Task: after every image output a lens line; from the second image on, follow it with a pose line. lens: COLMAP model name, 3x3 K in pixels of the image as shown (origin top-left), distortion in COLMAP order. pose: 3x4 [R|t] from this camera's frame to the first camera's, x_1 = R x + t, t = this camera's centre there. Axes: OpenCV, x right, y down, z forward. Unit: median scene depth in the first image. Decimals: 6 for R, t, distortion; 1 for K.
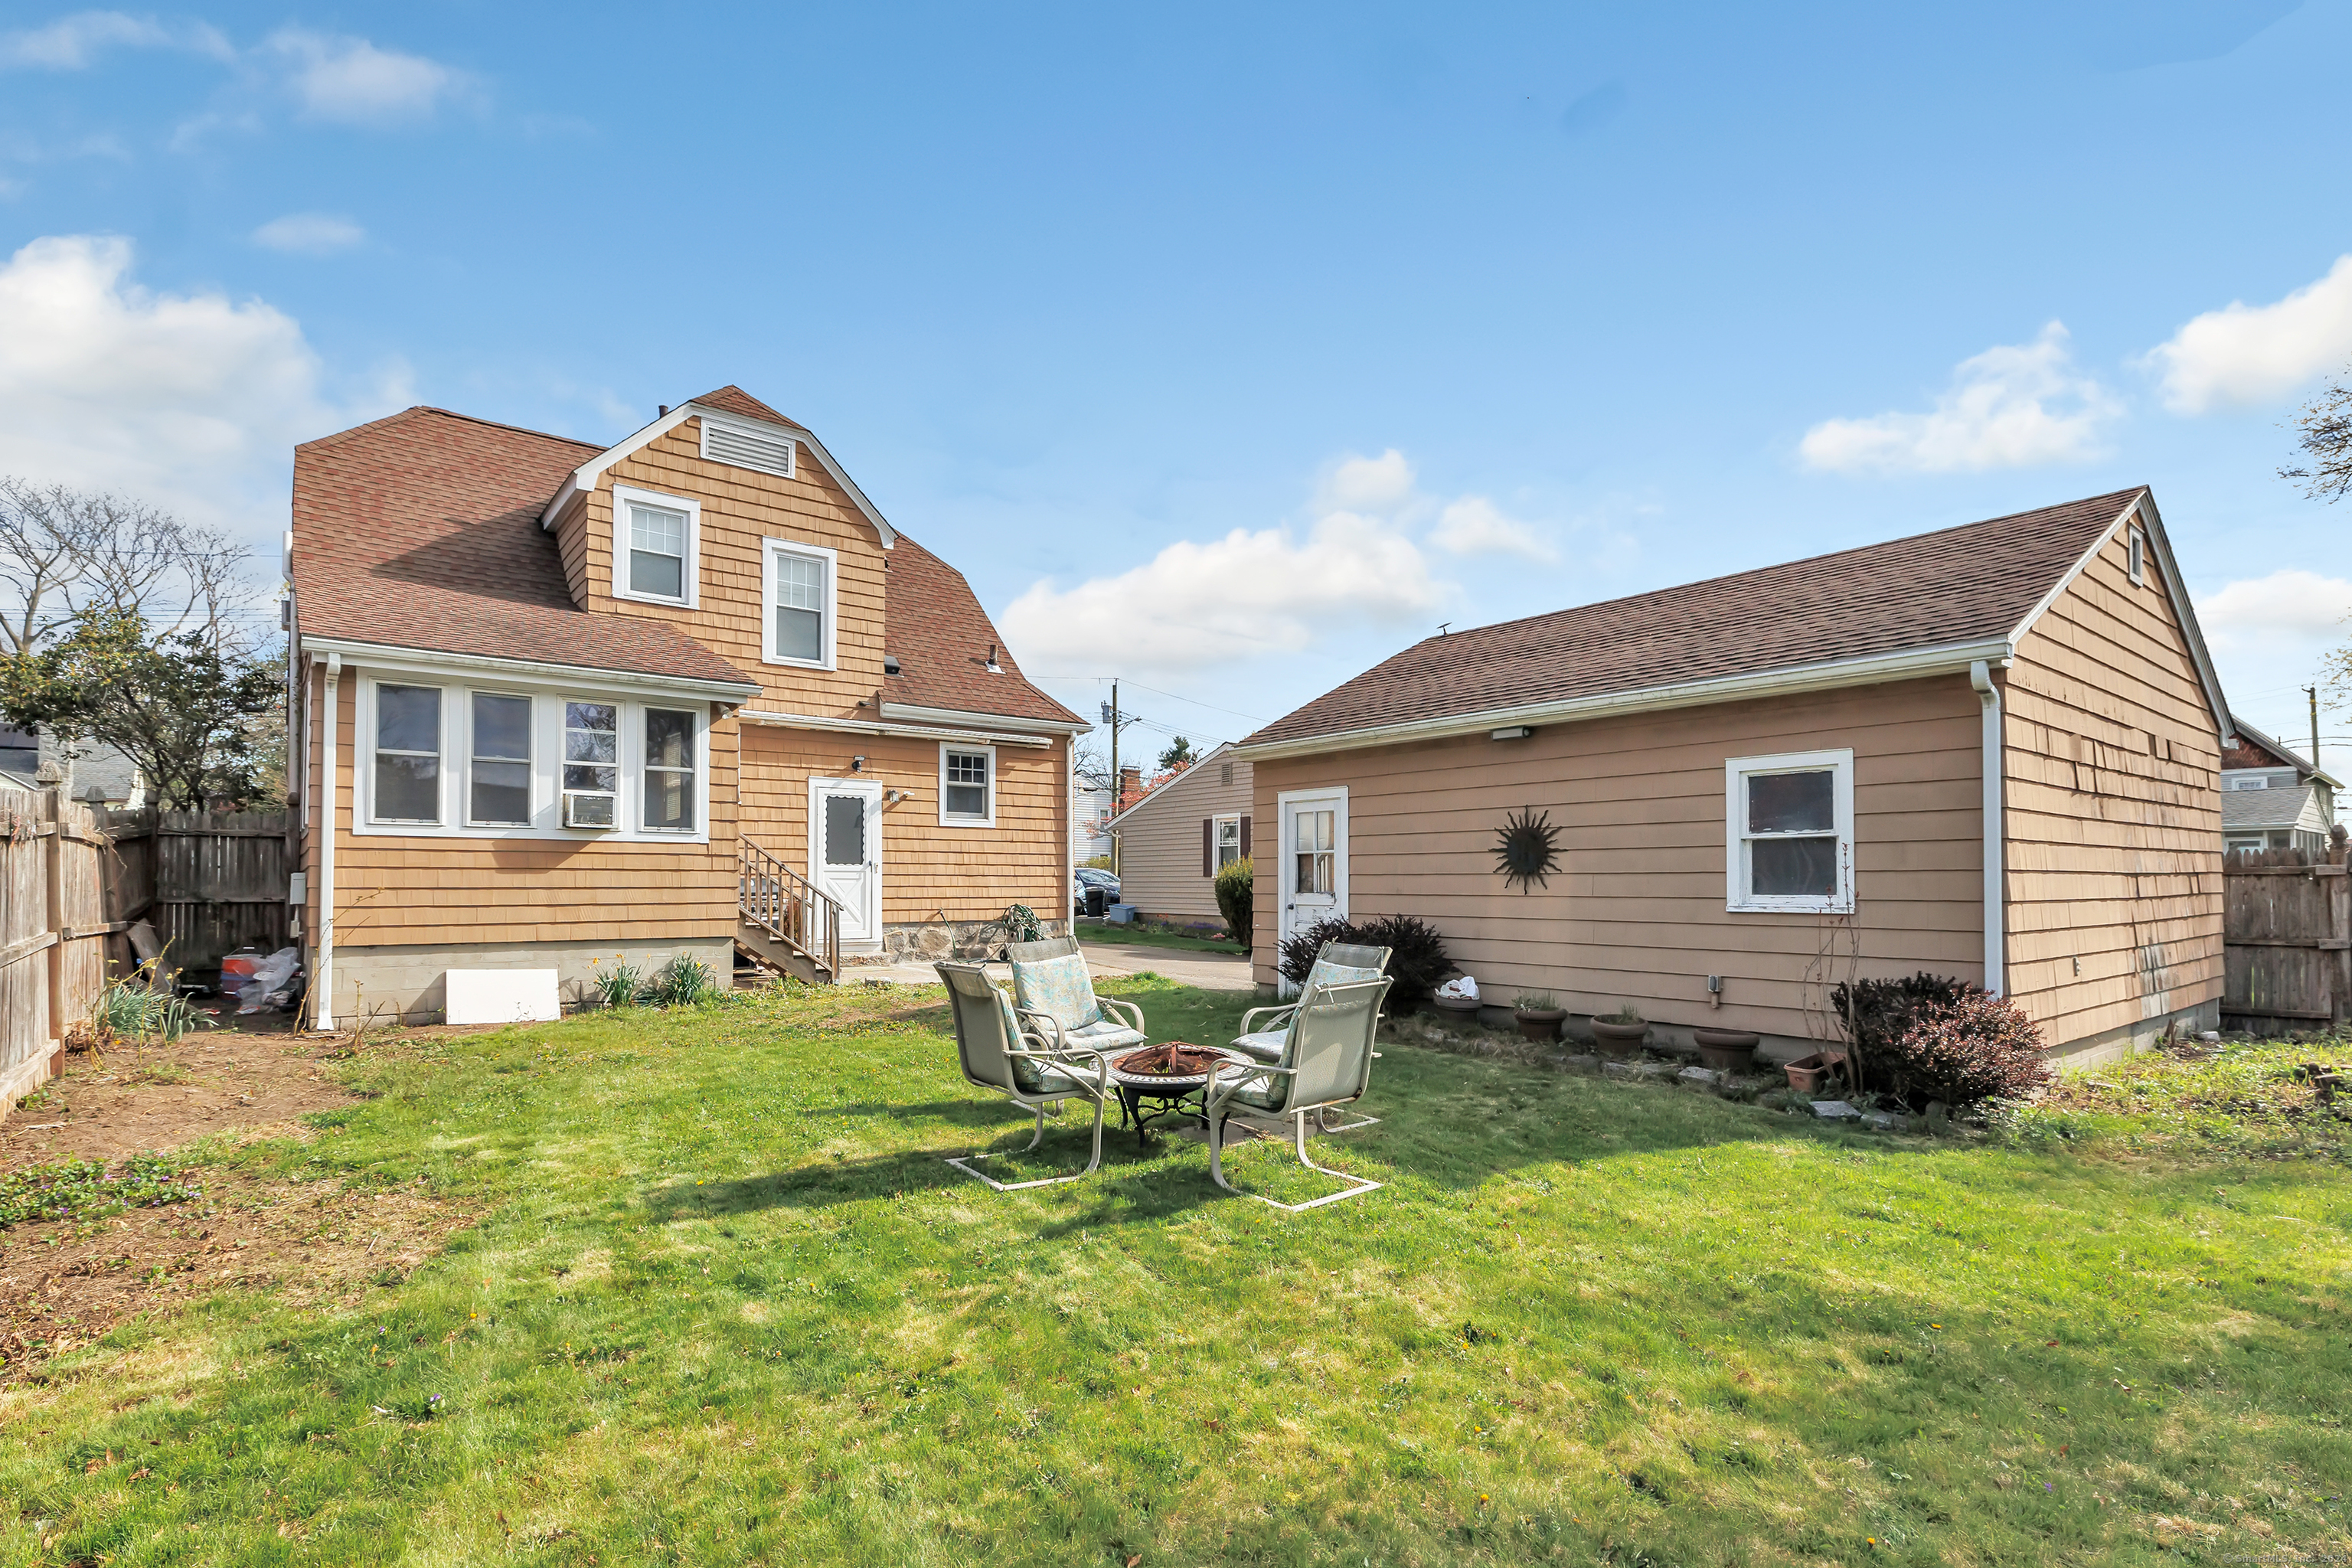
lens RADIAL K [[1050.8, 0, 1076.2], [0, 1050.8, 868.9], [0, 0, 1]] dist [-0.001236, 0.000447]
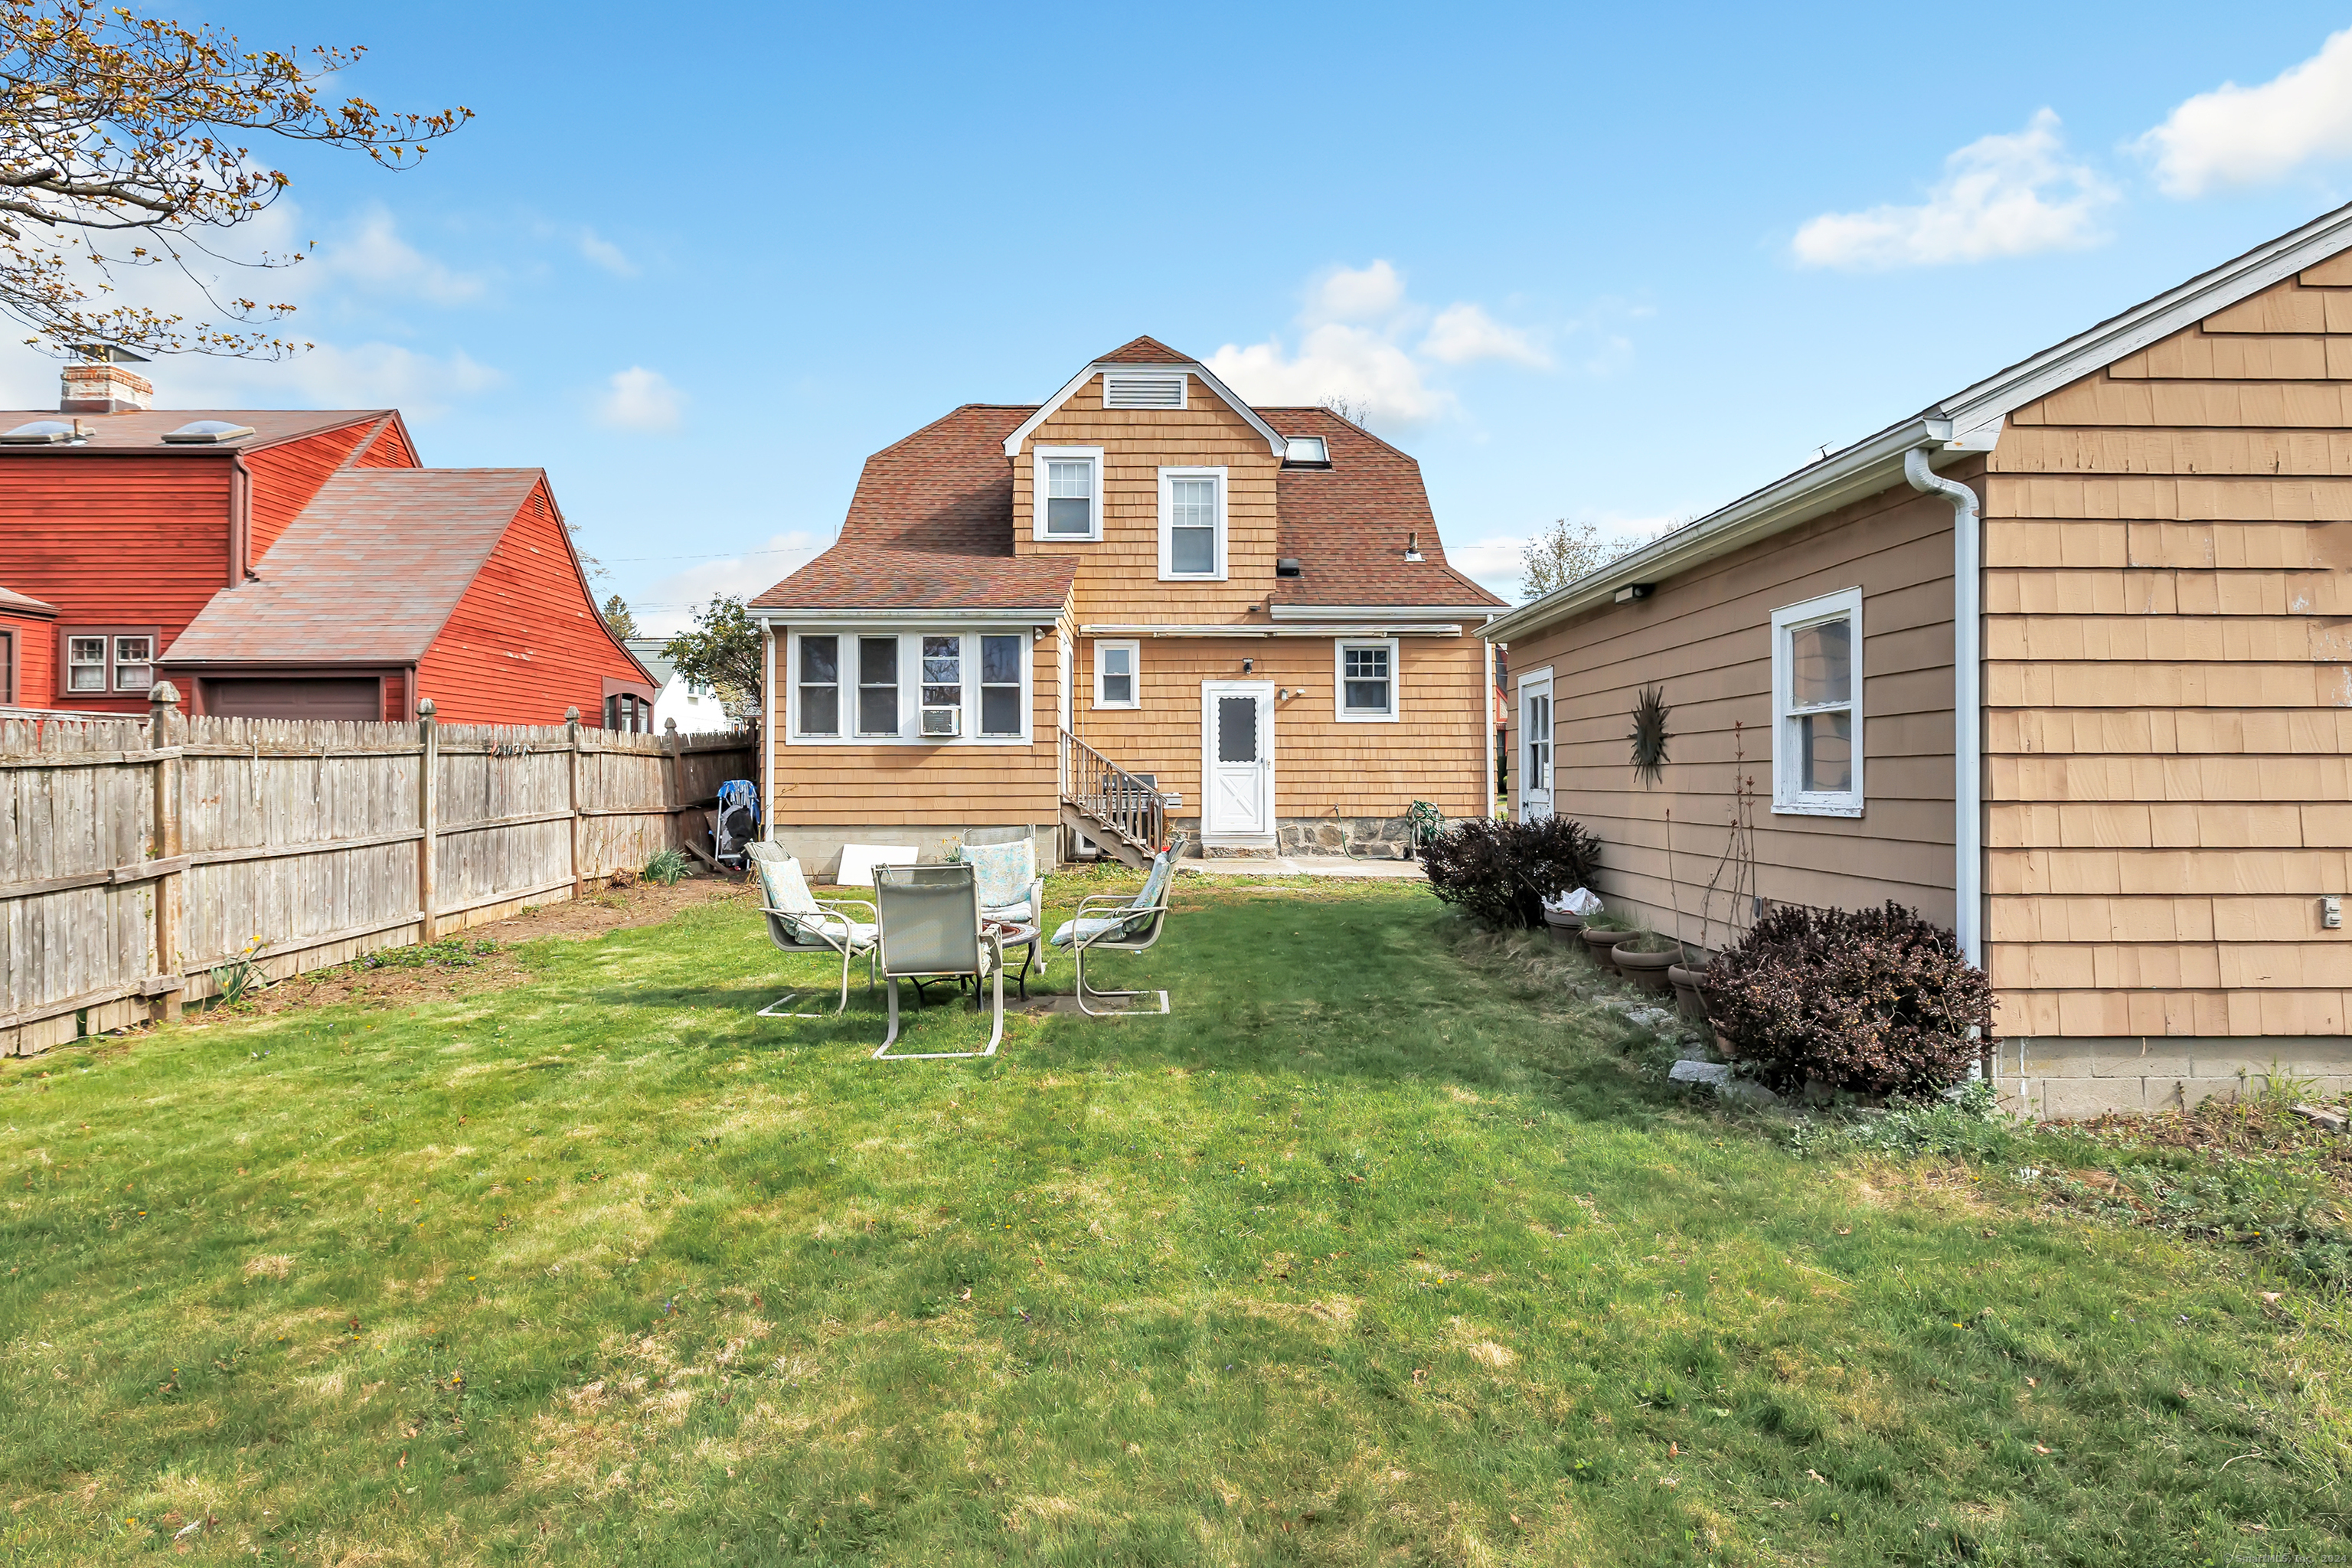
lens RADIAL K [[1050.8, 0, 1104.1], [0, 1050.8, 770.2], [0, 0, 1]] dist [-0.001236, 0.000447]
pose [[0.828663, -0.007227, -0.559701, 0.269871], [0.009674, 0.999952, 0.001412, 0.001752], [0.559664, -0.006585, 0.828694, 0.045405]]
